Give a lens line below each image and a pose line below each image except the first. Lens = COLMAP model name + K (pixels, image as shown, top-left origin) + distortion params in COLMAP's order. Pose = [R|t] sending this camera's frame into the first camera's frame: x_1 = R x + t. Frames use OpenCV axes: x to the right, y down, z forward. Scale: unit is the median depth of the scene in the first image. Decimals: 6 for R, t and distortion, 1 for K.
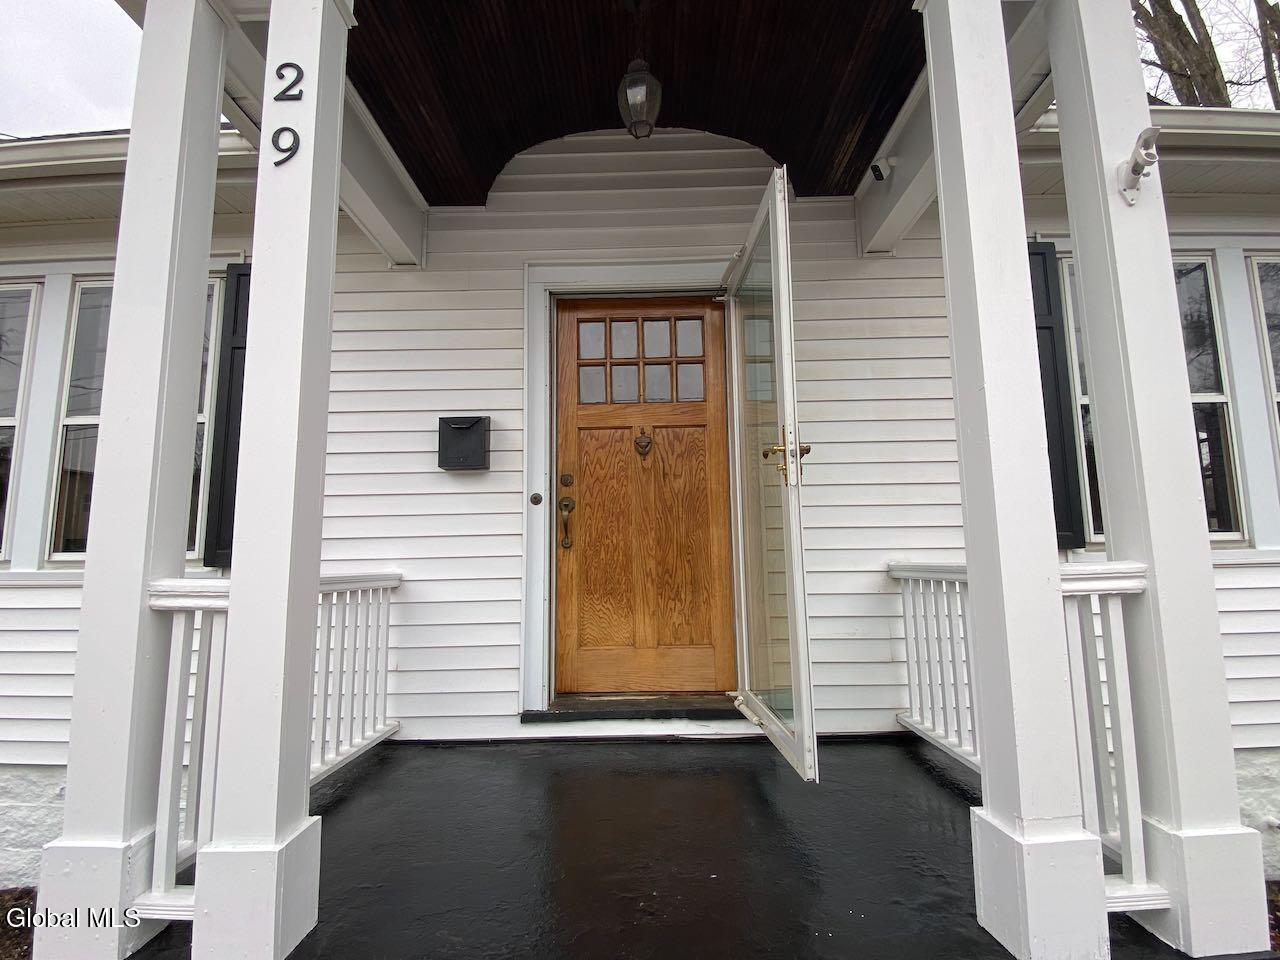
lens RADIAL K [[615.4, 0, 640.2], [0, 615.4, 484.4], [0, 0, 1]] dist [-0.032418, -0.001167]
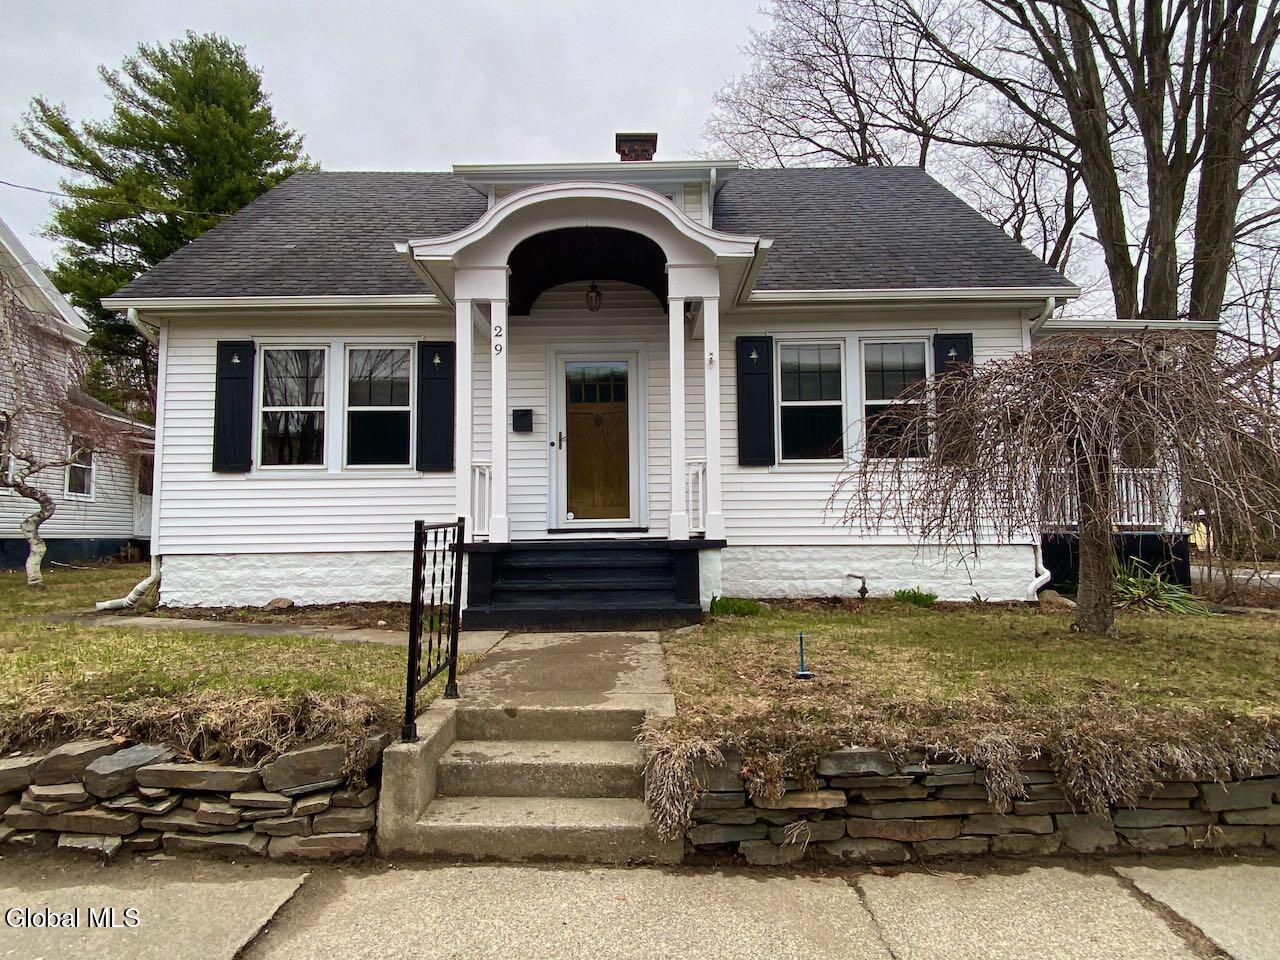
lens RADIAL K [[833.6, 0, 641.6], [0, 833.6, 488.6], [0, 0, 1]] dist [0.021625, -0.001064]
pose [[0.999974, 0.006201, -0.003600, 0.195985], [-0.006053, 0.999189, 0.039809, 0.068501], [0.003844, -0.039787, 0.999201, -2.322281]]
